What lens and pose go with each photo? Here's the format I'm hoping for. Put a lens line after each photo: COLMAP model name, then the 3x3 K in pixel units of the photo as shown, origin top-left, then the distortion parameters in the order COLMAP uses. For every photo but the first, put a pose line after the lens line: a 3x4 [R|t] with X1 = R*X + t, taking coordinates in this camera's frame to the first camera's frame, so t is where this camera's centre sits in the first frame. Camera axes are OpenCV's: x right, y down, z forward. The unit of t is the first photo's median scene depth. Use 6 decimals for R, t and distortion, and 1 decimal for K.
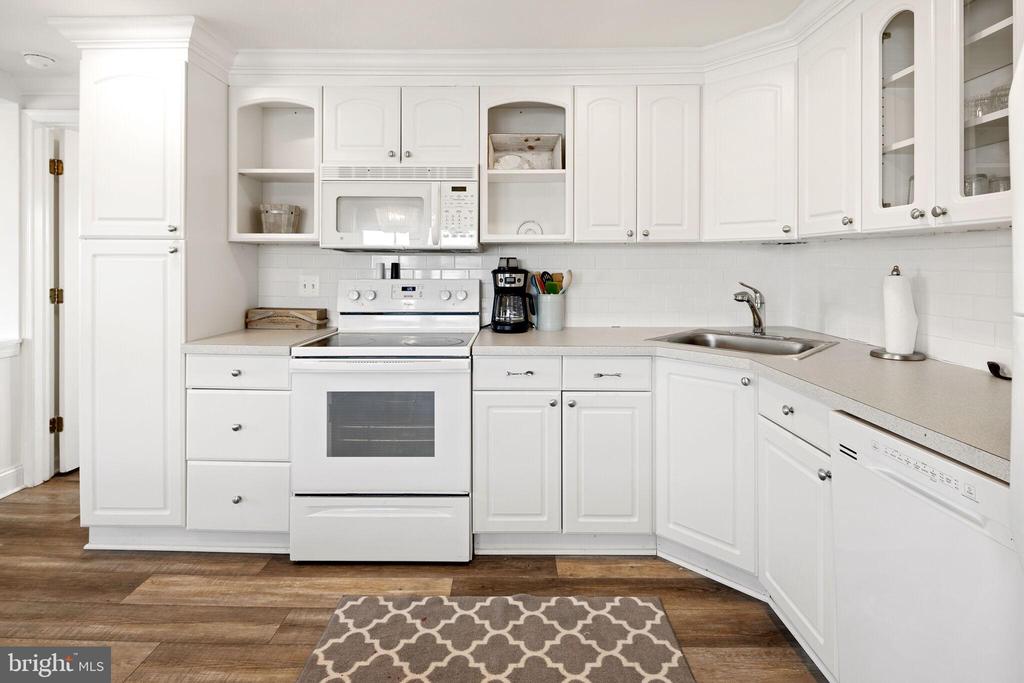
lens RADIAL K [[499.3, 0, 511.0], [0, 499.3, 265.3], [0, 0, 1]] dist [0.000925, -0.000324]
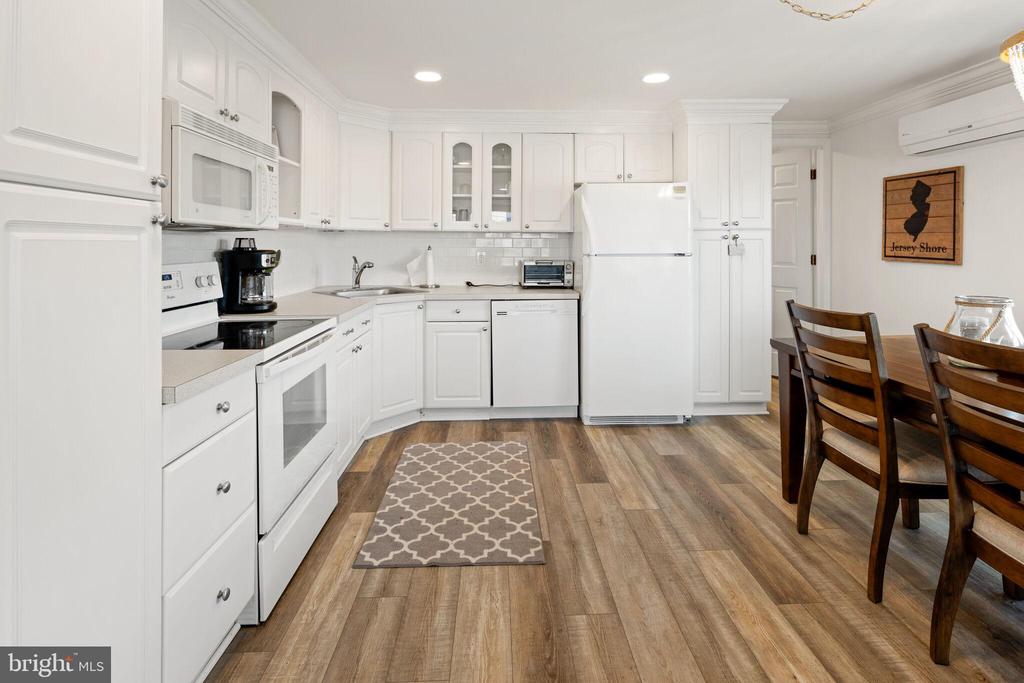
lens RADIAL K [[498.3, 0, 496.8], [0, 498.3, 244.9], [0, 0, 1]] dist [0.004441, -0.000226]
pose [[-0.015248, -0.001481, 0.999883, -1.232442], [0.001965, 0.999997, 0.001511, -0.003564], [-0.999882, 0.001988, -0.015245, 0.643096]]
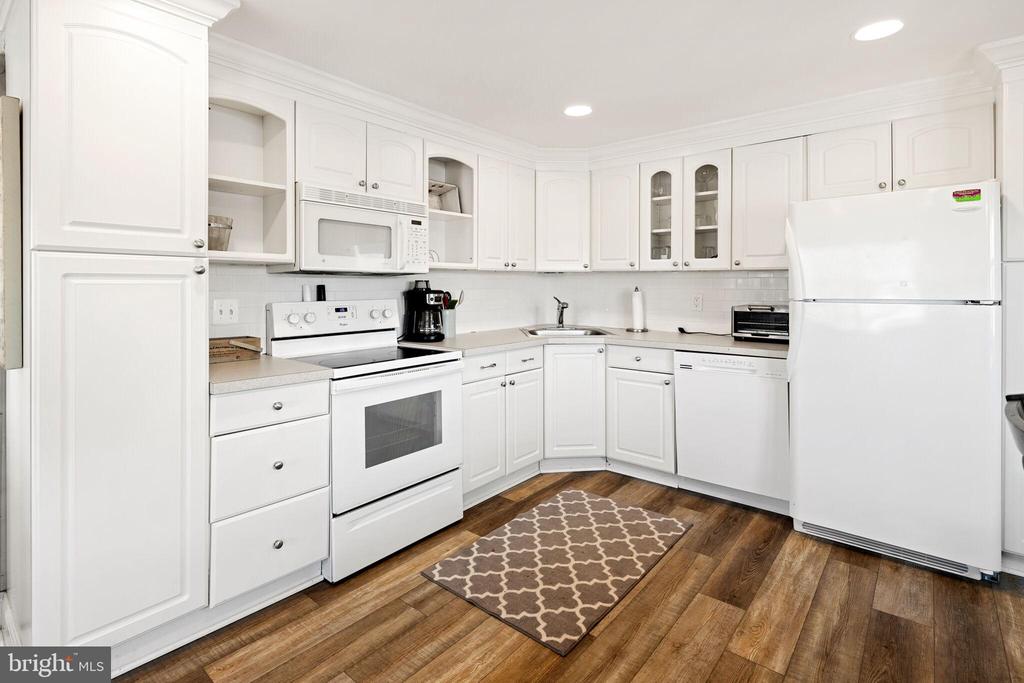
lens RADIAL K [[488.9, 0, 500.0], [0, 488.9, 286.3], [0, 0, 1]] dist [0.002121, -0.000264]
pose [[0.649494, -0.002886, 0.760361, -0.968875], [0.002102, 0.999996, 0.002000, -0.004286], [-0.760364, 0.000300, 0.649498, 0.109352]]
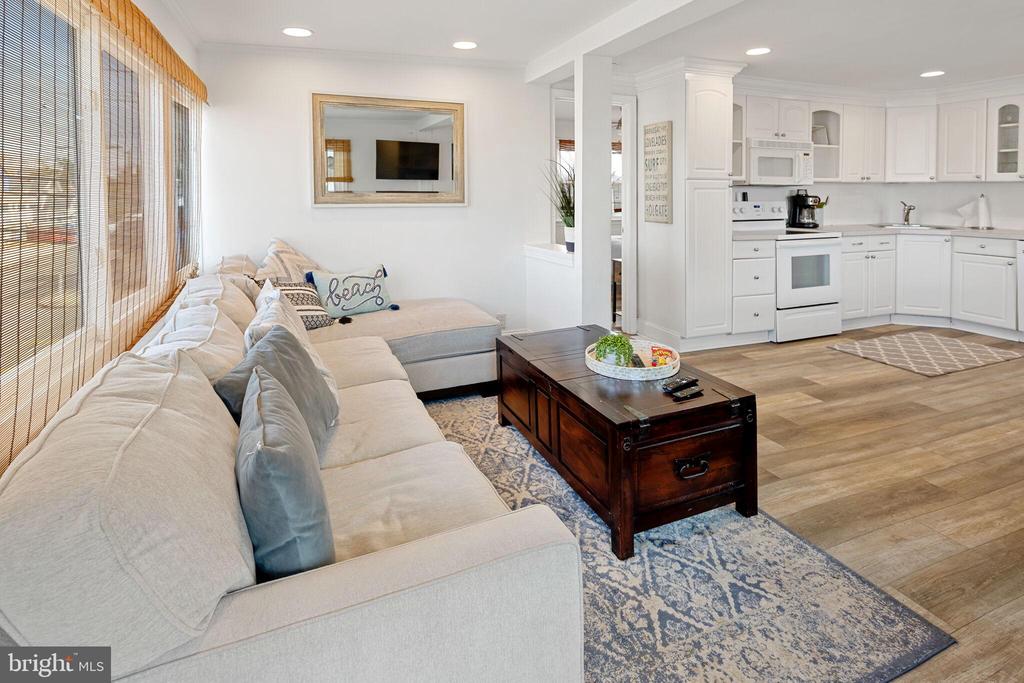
lens RADIAL K [[509.6, 0, 506.1], [0, 509.6, 201.8], [0, 0, 1]] dist [0.000984, -0.001967]
pose [[0.928384, -0.007961, 0.371538, -2.187449], [0.000647, 0.999804, 0.019806, -0.009323], [-0.371622, -0.018147, 0.928207, -0.468173]]
